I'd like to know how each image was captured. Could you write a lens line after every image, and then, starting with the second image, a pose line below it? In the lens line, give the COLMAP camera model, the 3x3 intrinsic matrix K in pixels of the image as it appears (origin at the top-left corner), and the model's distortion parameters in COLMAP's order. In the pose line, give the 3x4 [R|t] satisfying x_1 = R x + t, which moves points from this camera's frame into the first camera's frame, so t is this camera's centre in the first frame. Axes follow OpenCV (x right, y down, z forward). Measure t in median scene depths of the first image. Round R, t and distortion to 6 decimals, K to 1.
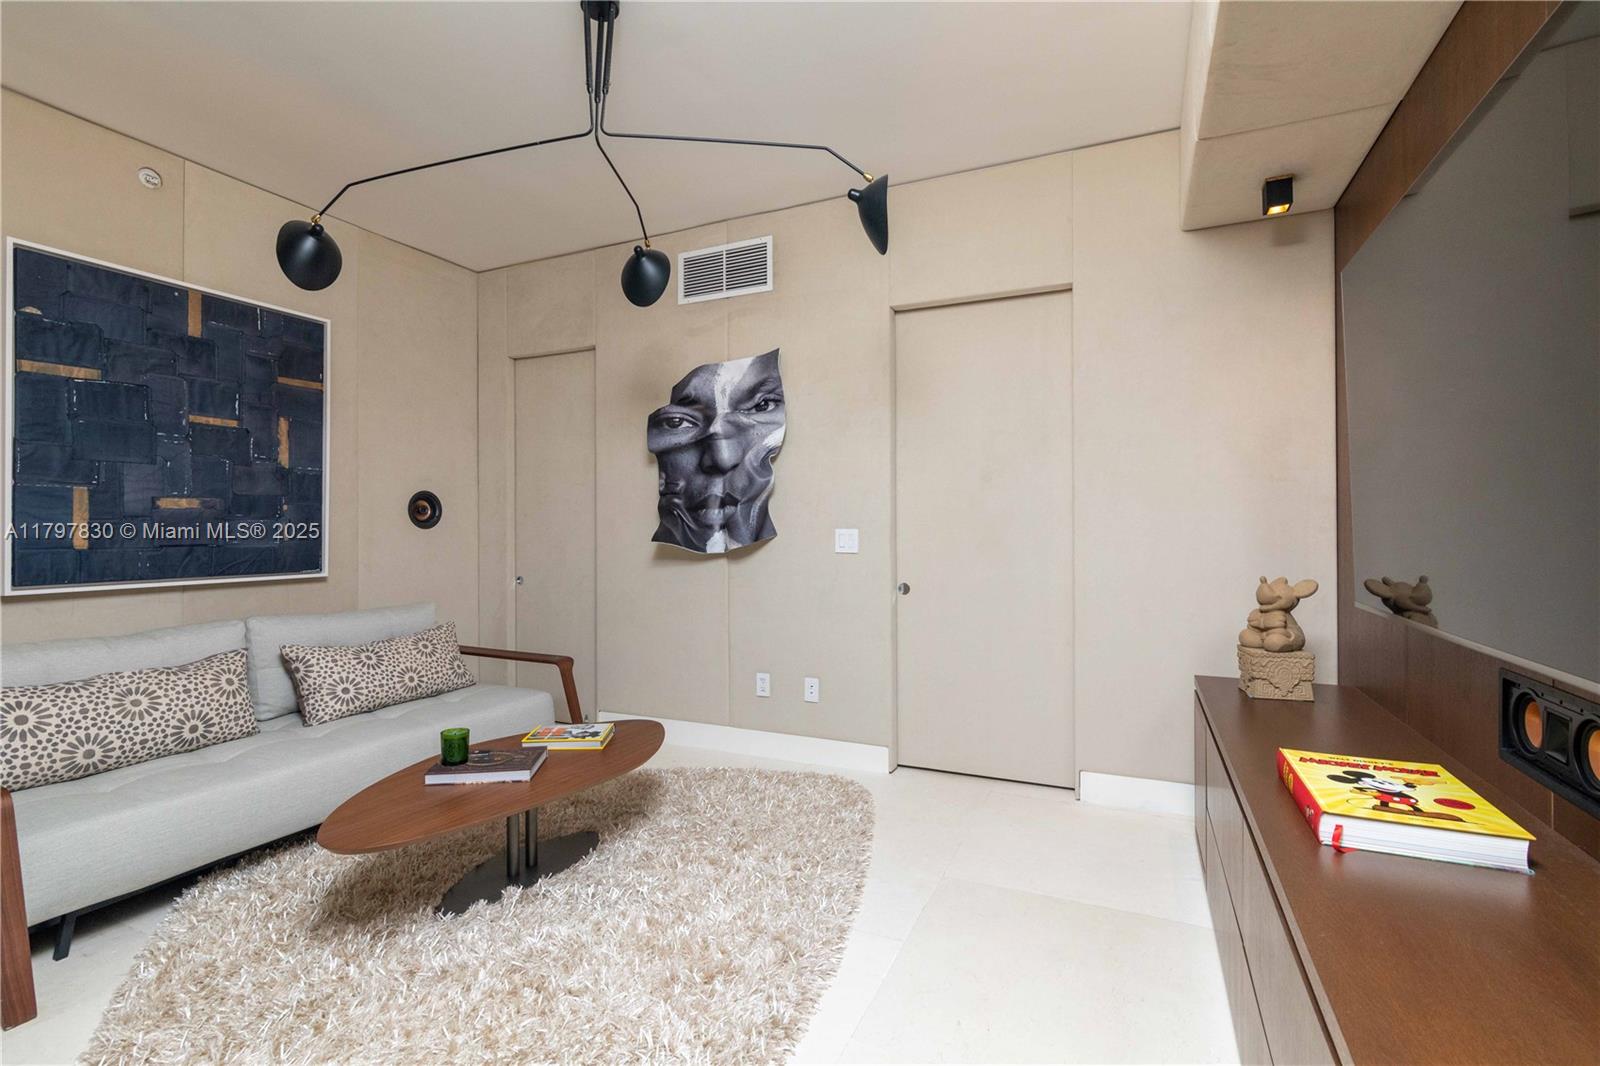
lens RADIAL K [[733.7, 0, 800.8], [0, 733.7, 535.0], [0, 0, 1]] dist [0.000868, -0.000002]
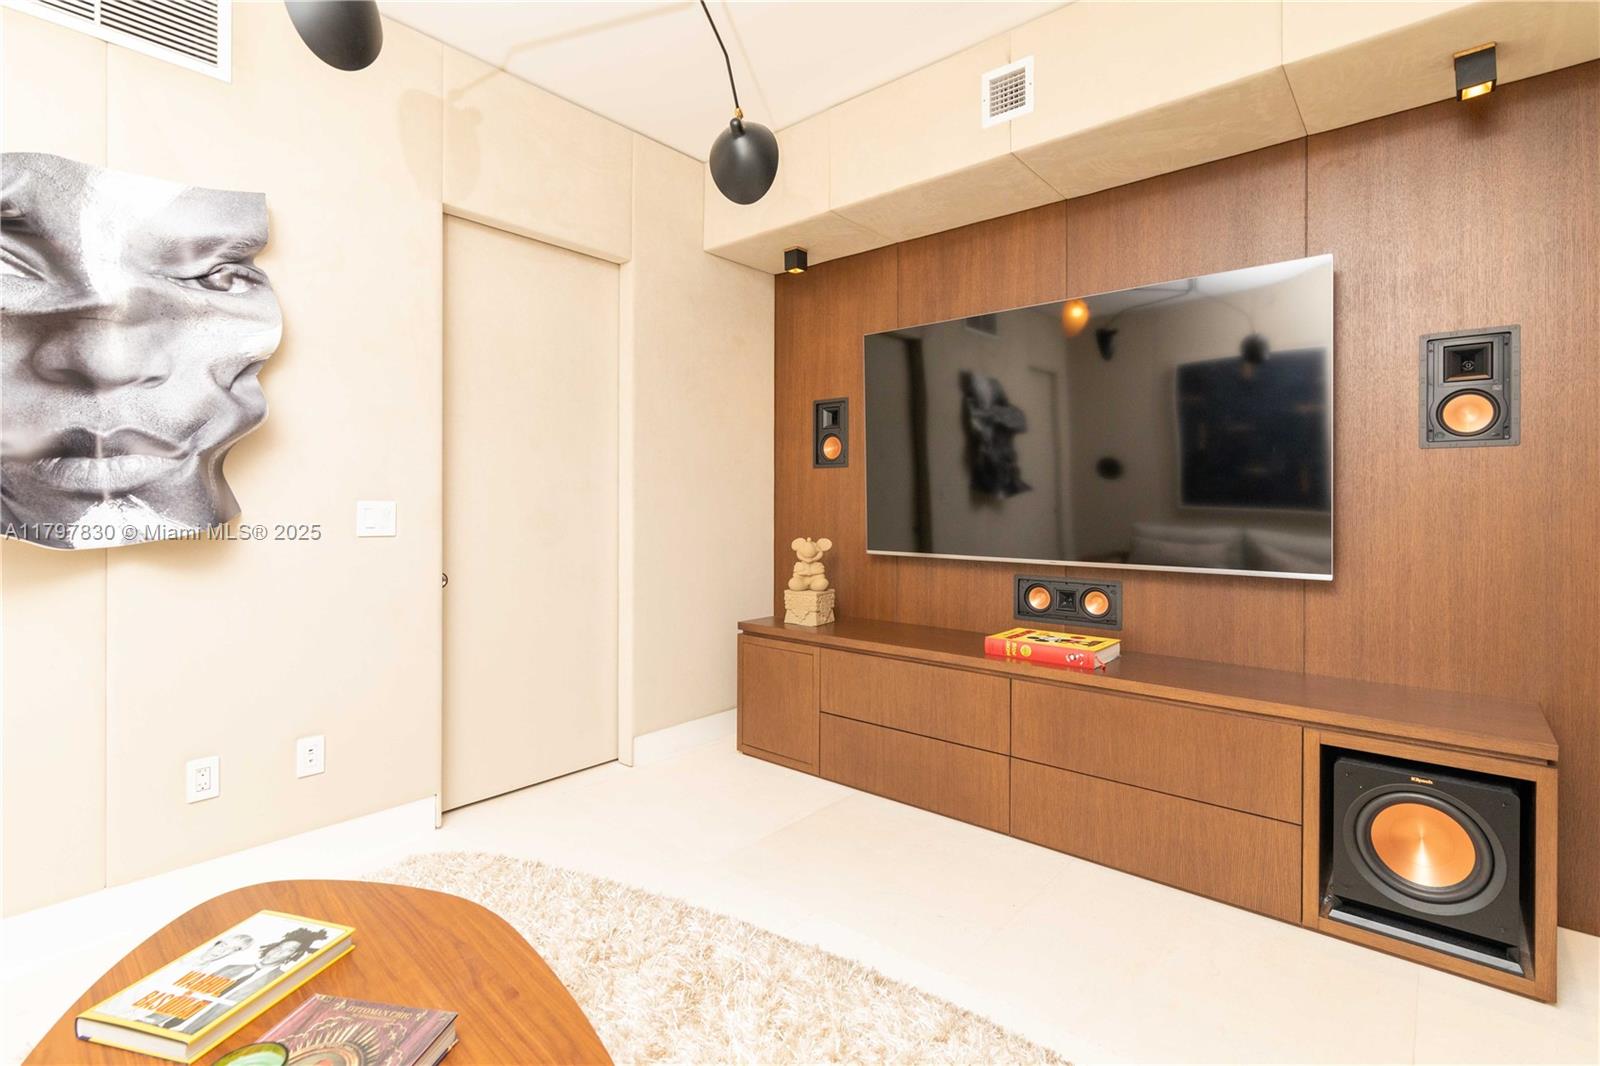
lens RADIAL K [[745.5, 0, 803.4], [0, 745.5, 510.4], [0, 0, 1]] dist [0.001289, 0.000069]
pose [[0.267855, -0.008095, 0.963425, -0.487527], [0.001847, 0.999967, 0.007888, -0.004168], [-0.963457, -0.000333, 0.267861, 0.418014]]
